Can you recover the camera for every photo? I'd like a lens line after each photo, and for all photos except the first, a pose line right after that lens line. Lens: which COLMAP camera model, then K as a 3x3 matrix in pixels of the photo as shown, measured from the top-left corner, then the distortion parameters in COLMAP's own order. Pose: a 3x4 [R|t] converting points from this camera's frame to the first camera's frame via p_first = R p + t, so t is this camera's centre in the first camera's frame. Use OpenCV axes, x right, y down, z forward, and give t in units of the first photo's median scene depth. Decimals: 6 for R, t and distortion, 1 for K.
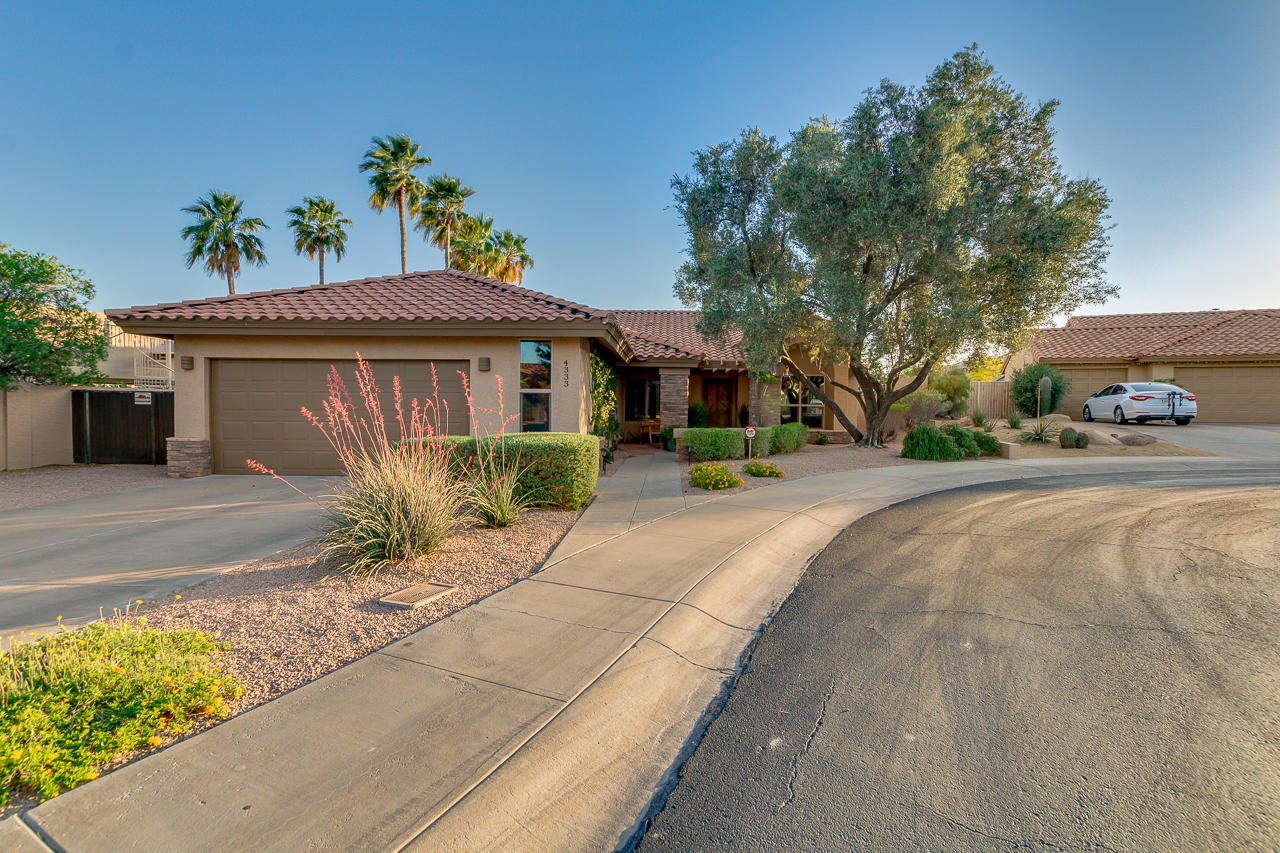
lens RADIAL K [[586.3, 0, 643.0], [0, 586.3, 426.2], [0, 0, 1]] dist [0.001982, -0.001631]
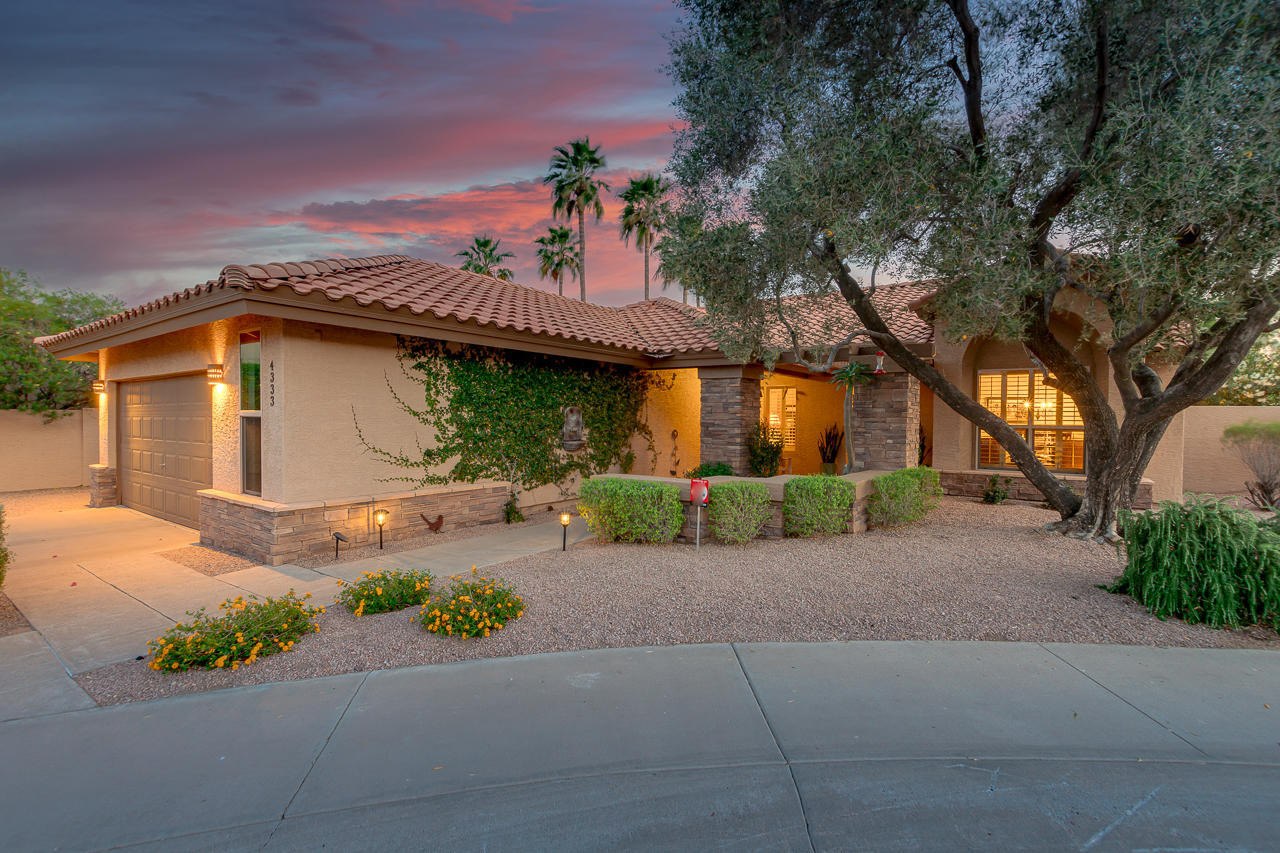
lens RADIAL K [[586.3, 0, 643.0], [0, 586.3, 426.2], [0, 0, 1]] dist [0.001982, -0.001631]
pose [[0.835044, 0.002681, -0.550177, 0.364617], [-0.014224, 0.999759, -0.016718, -0.030801], [0.550000, 0.021786, 0.834881, 0.512292]]
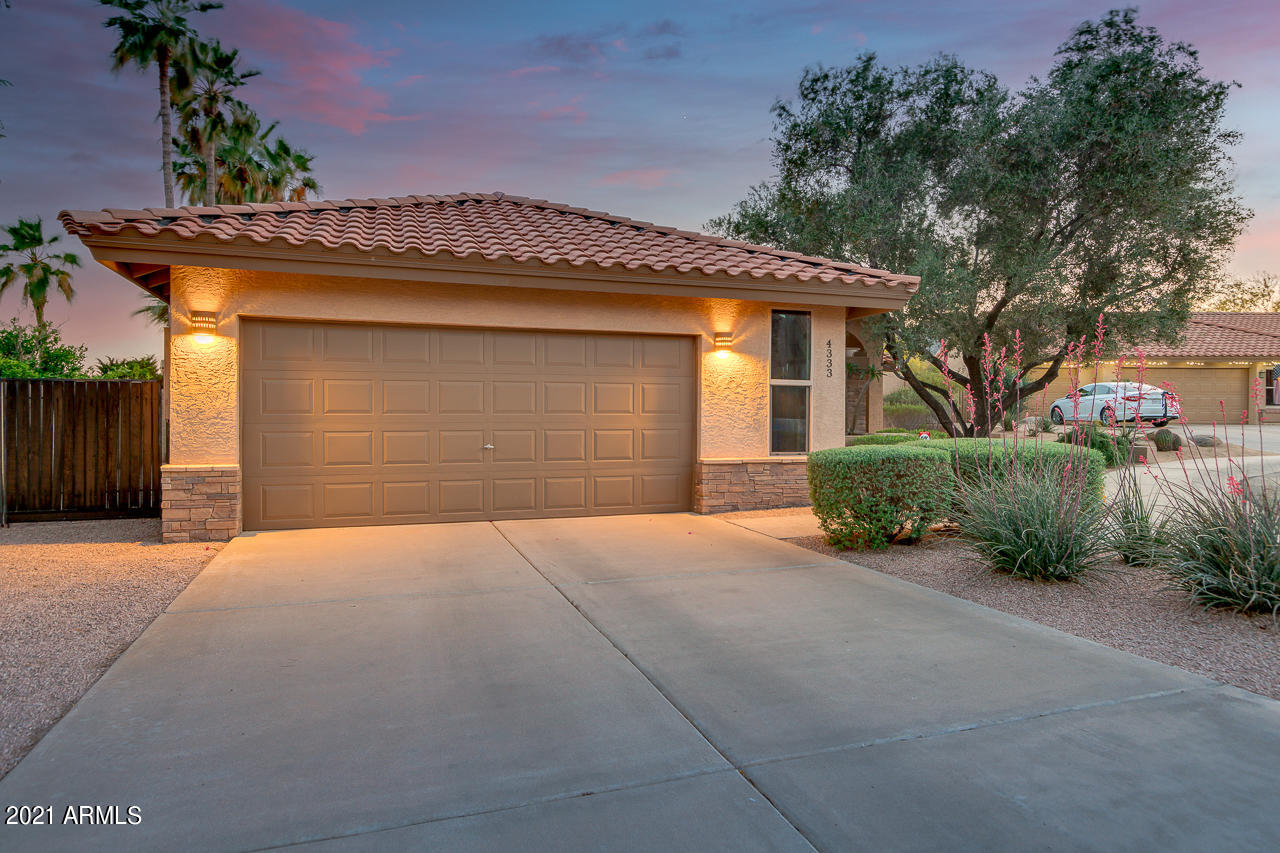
lens RADIAL K [[793.0, 0, 640.0], [0, 793.0, 426.5], [0, 0, 1]] dist [0.004995, -0.000990]
pose [[0.926011, -0.011401, 0.377324, -0.509021], [0.018105, 0.999735, -0.014225, 0.001728], [-0.377062, 0.020004, 0.925972, 0.140702]]
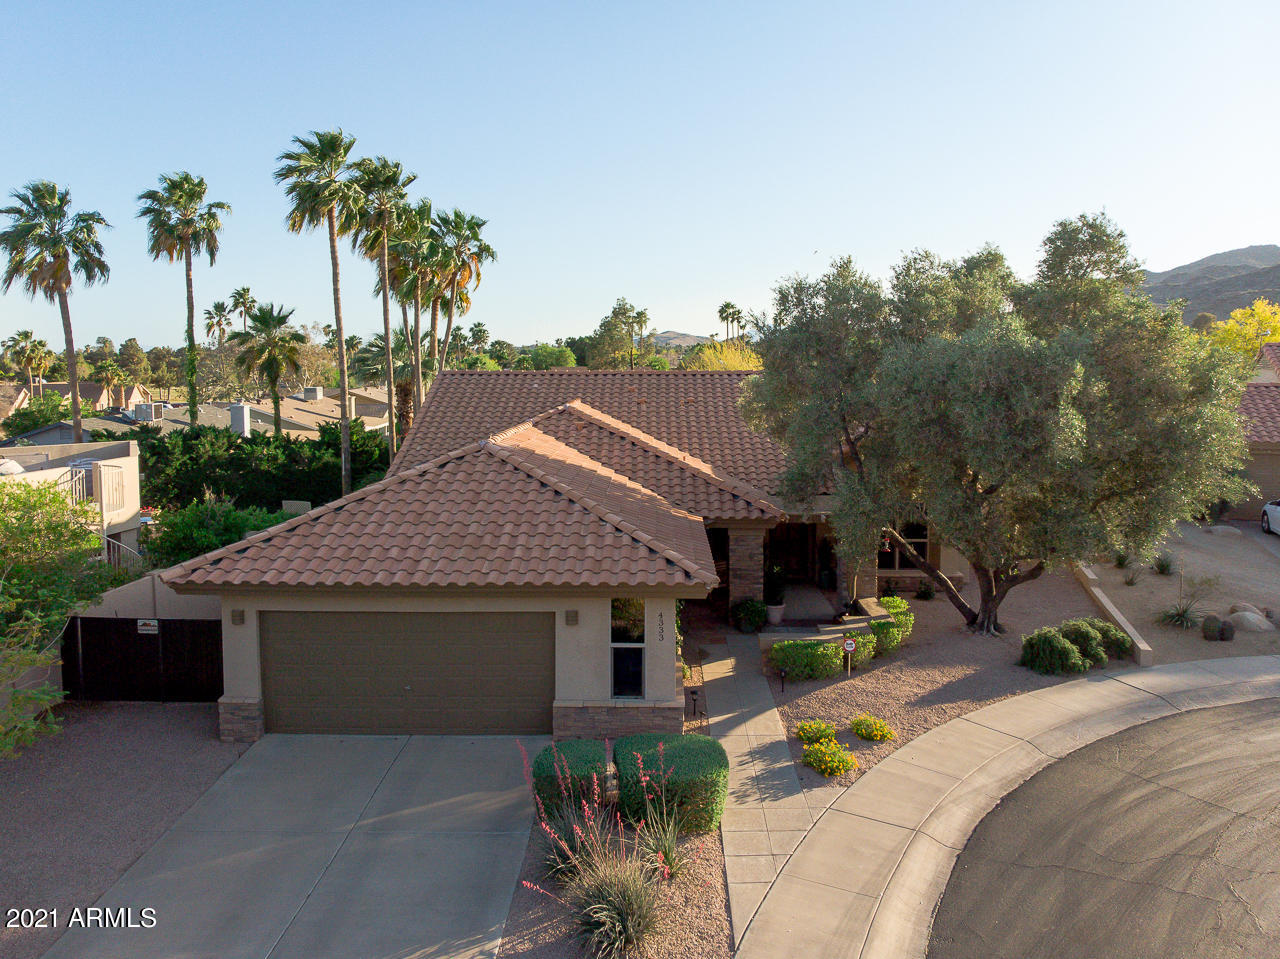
lens RADIAL K [[981.4, 0, 644.0], [0, 981.4, 427.0], [0, 0, 1]] dist [0.001636, -0.001531]
pose [[0.999374, -0.016257, 0.031424, -0.144524], [0.014701, 0.998684, 0.049137, -0.347379], [-0.032182, -0.048644, 0.998298, -0.385066]]
